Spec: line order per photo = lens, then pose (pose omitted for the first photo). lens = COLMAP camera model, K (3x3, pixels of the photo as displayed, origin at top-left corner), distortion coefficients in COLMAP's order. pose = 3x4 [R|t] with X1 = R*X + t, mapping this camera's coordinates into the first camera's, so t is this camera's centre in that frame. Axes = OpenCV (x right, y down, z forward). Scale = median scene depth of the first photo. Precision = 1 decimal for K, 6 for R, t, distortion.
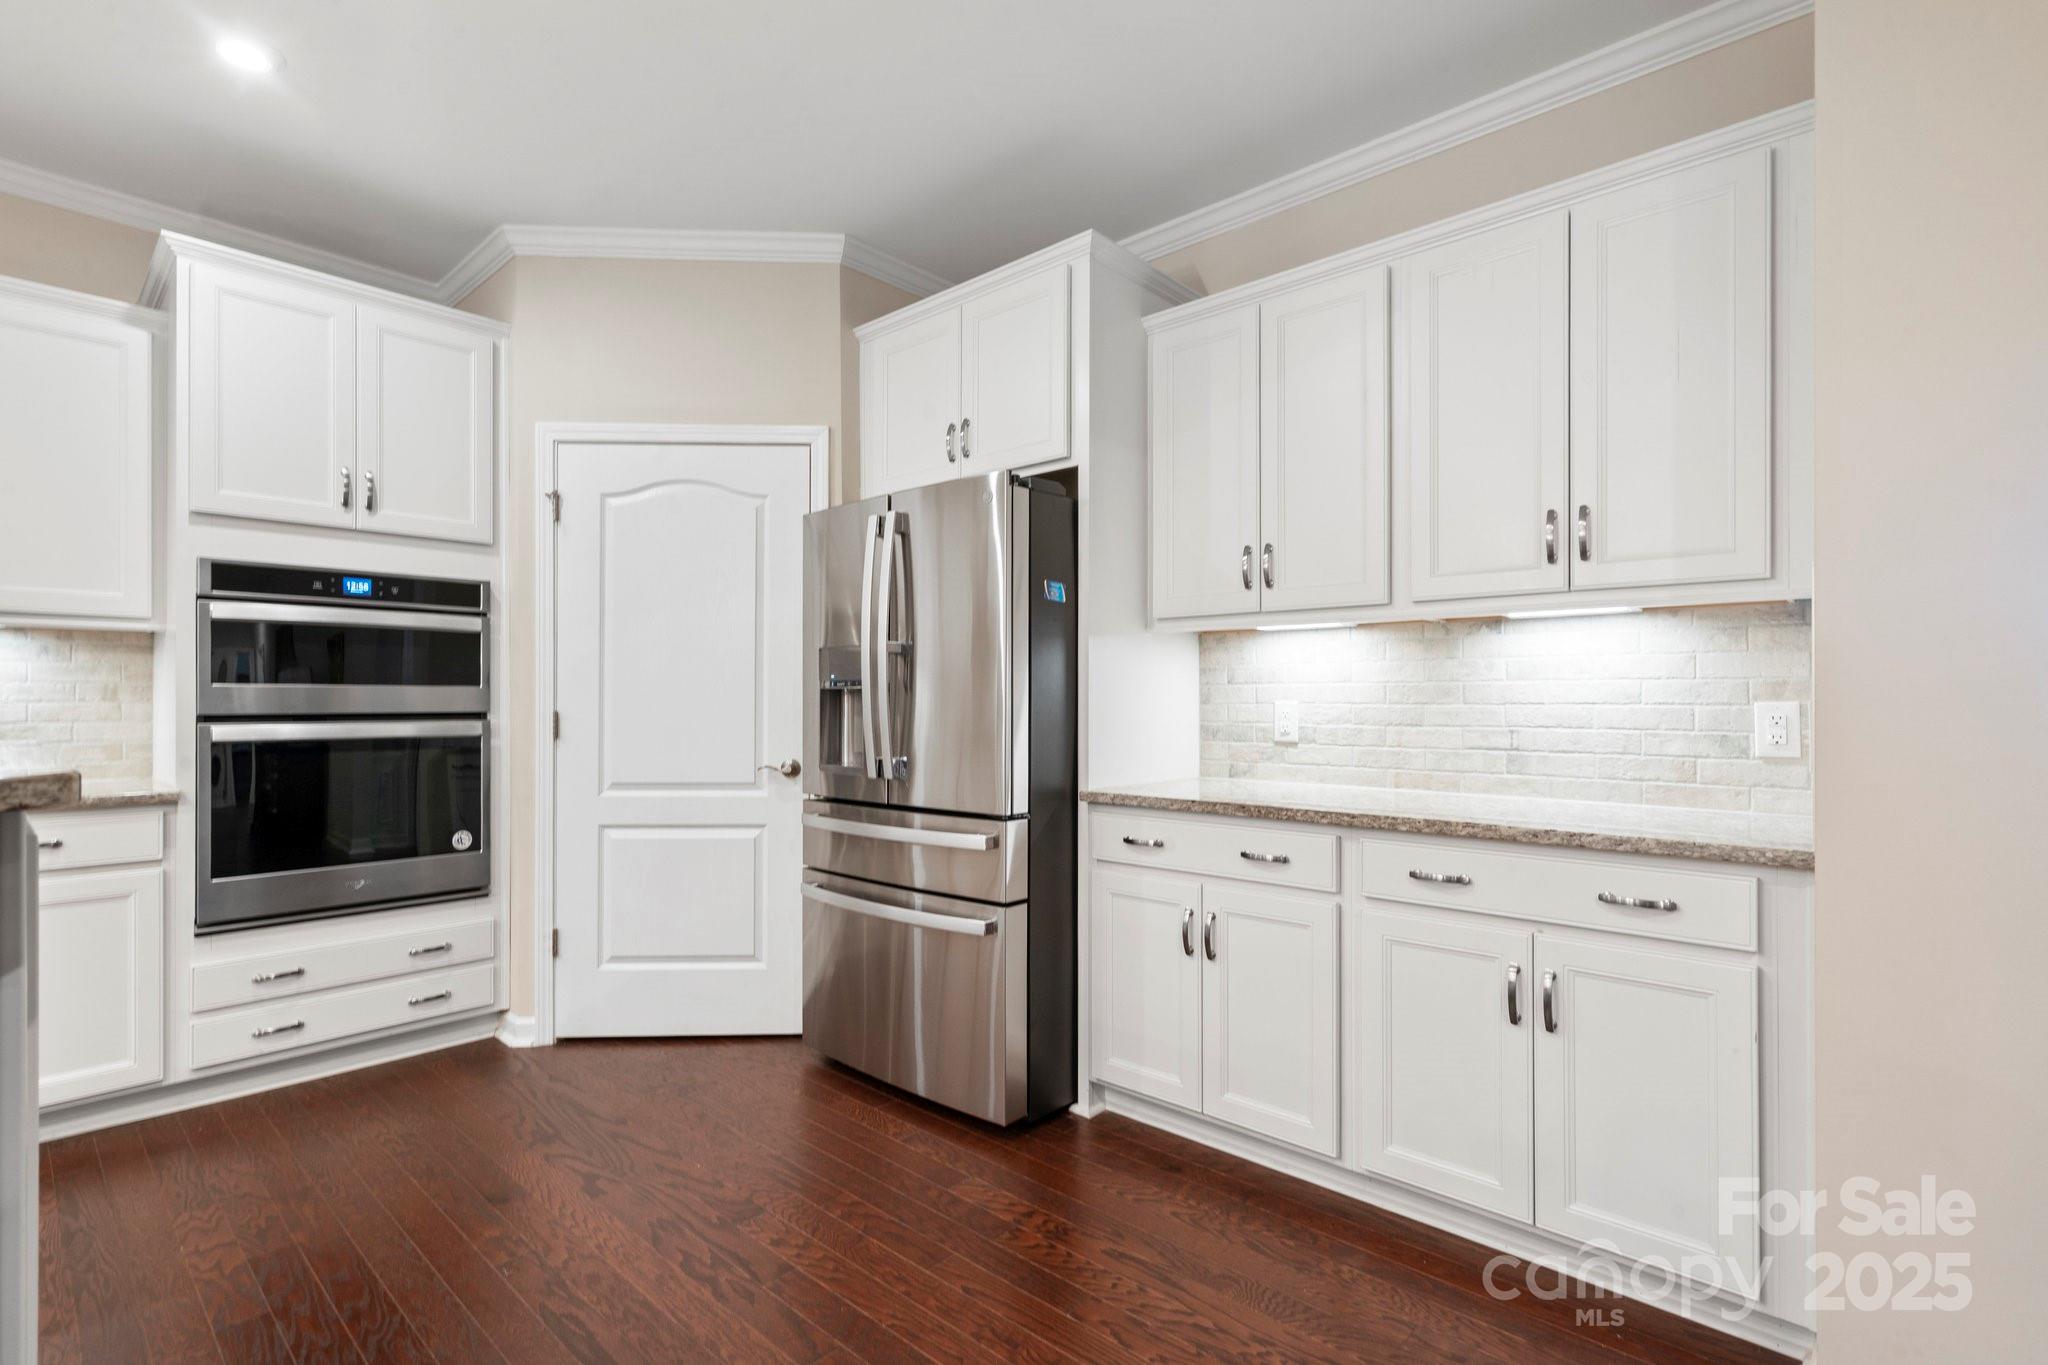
lens RADIAL K [[955.1, 0, 1026.9], [0, 955.1, 694.0], [0, 0, 1]] dist [-0.005346, 0.002487]
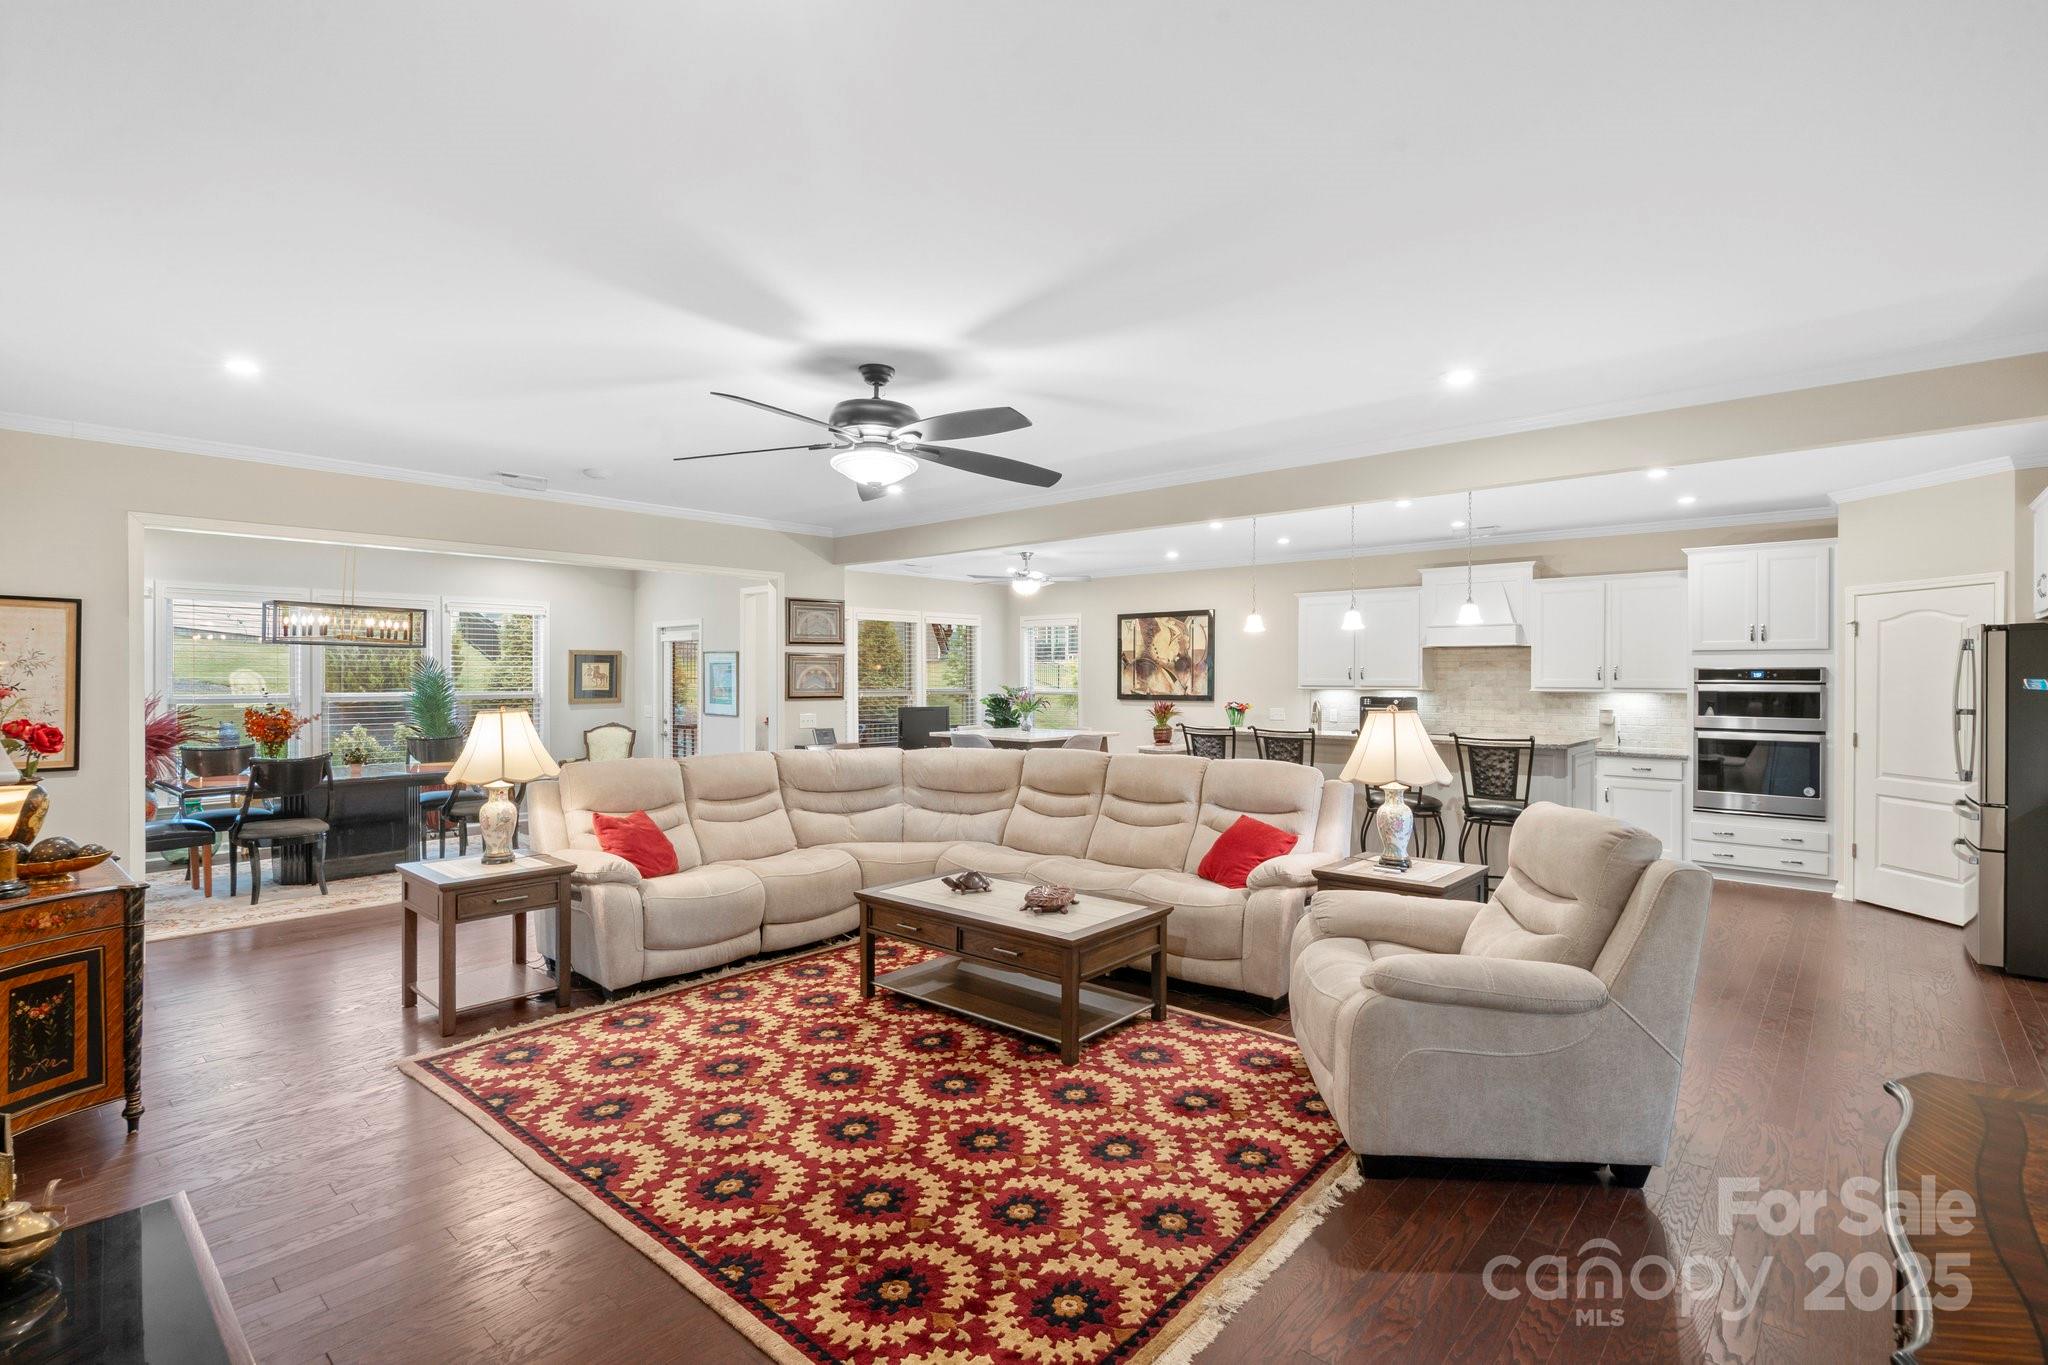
lens RADIAL K [[955.1, 0, 1021.6], [0, 955.1, 673.9], [0, 0, 1]] dist [-0.005346, 0.002487]
pose [[0.000037, -0.002086, -0.999998, 1.518188], [-0.000560, 0.999998, -0.002086, -0.102095], [1.000000, 0.000560, 0.000036, -0.739979]]
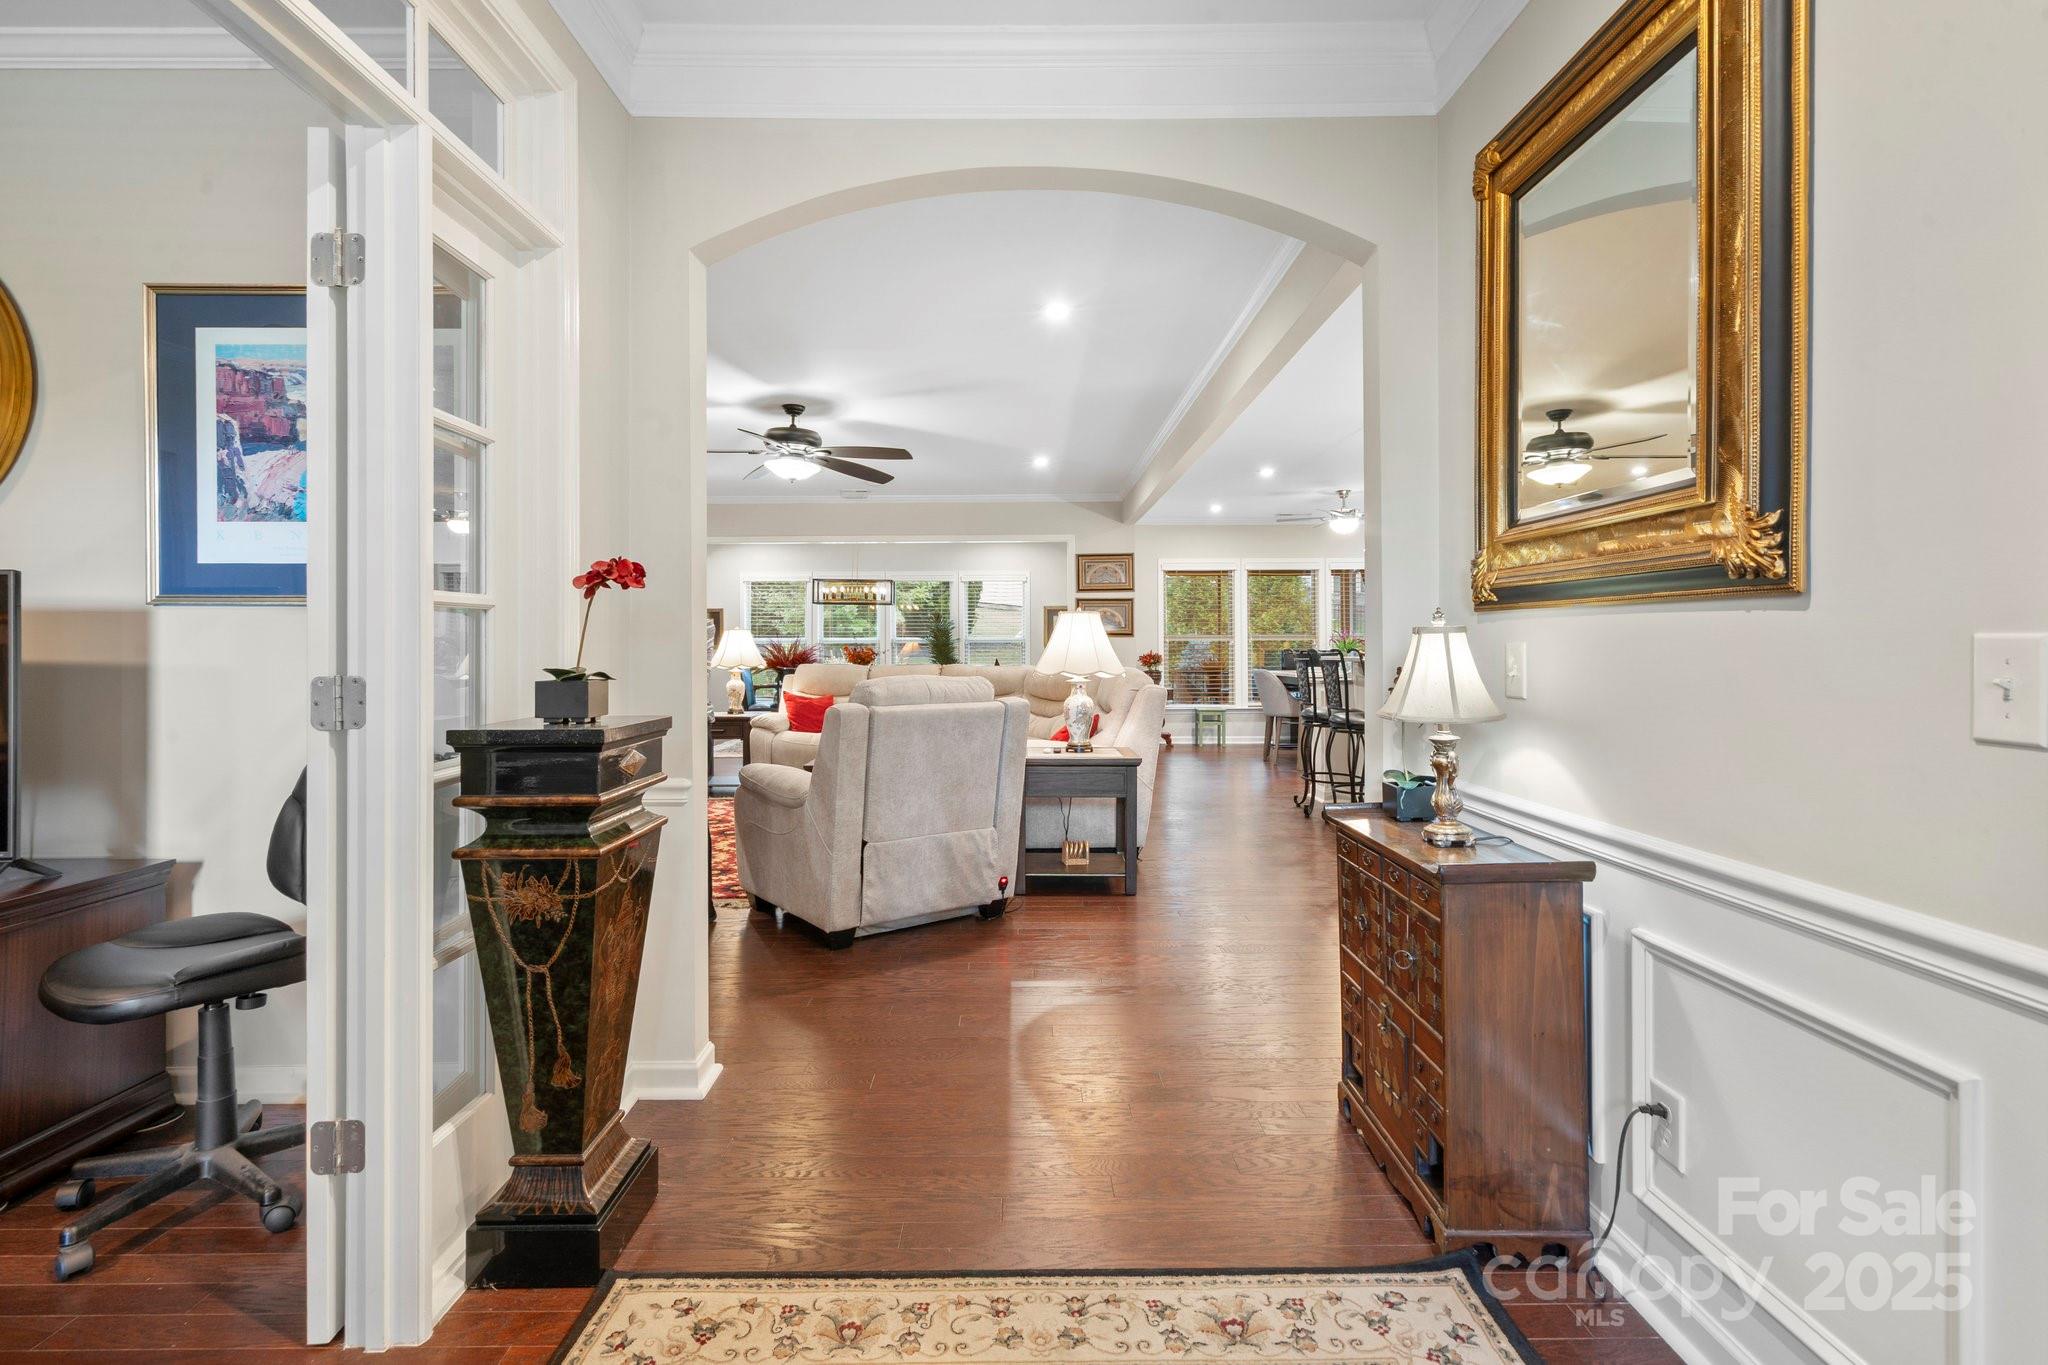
lens RADIAL K [[955.1, 0, 1036.8], [0, 955.1, 652.6], [0, 0, 1]] dist [-0.005346, 0.002487]
pose [[-0.730083, 0.005384, -0.683337, 1.235863], [0.004457, 0.999985, 0.003118, 0.004210], [0.683343, -0.000769, -0.730097, 0.836988]]
